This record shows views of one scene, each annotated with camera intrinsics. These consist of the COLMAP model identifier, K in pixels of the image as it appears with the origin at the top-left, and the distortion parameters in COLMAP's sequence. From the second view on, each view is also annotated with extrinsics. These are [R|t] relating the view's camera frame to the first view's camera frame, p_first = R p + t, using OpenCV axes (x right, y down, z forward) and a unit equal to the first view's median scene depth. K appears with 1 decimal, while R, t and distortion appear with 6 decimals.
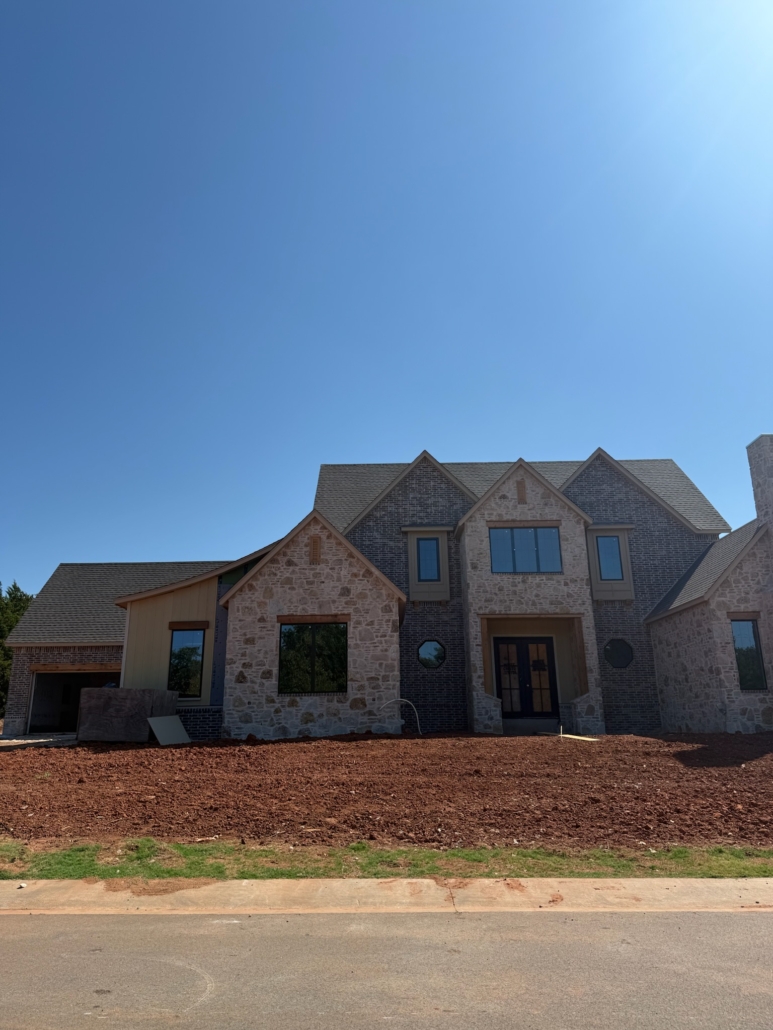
lens RADIAL K [[701.7, 0, 372.6], [0, 701.7, 495.6], [0, 0, 1]] dist [0.067954, -0.059269]
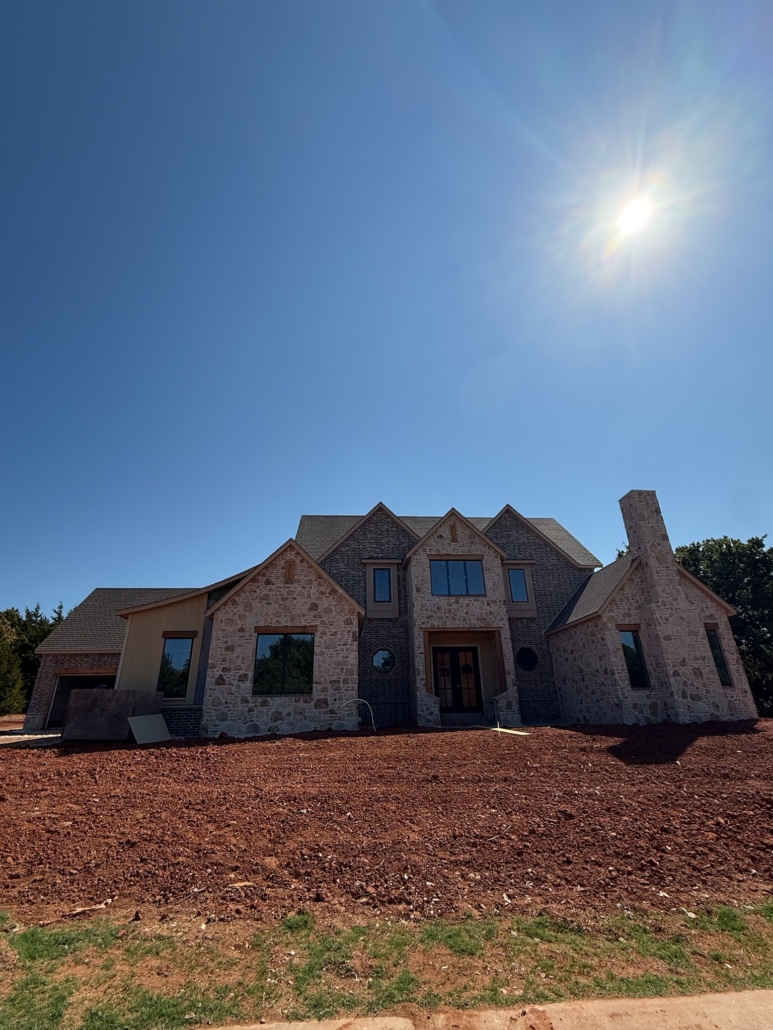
lens RADIAL K [[446.7, 0, 378.2], [0, 446.7, 511.9], [0, 0, 1]] dist [-0.000947, 0.002174]
pose [[0.996606, 0.025523, 0.078261, 0.006469], [-0.017010, 0.994051, -0.107575, 0.055906], [-0.080541, 0.105879, 0.991112, 0.217982]]
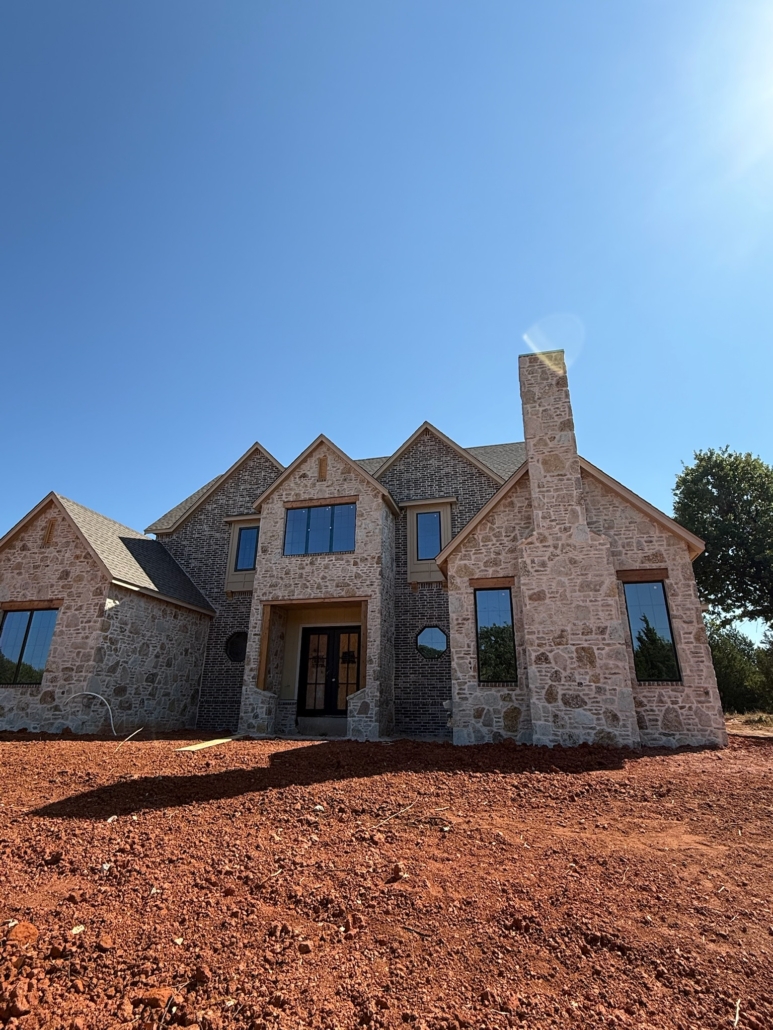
lens RADIAL K [[509.0, 0, 387.5], [0, 509.0, 507.1], [0, 0, 1]] dist [-0.005654, -0.002056]
pose [[0.972117, -0.070242, -0.223728, 0.526234], [0.053307, 0.995299, -0.080860, 0.123436], [0.228356, 0.066679, 0.971292, 0.434907]]
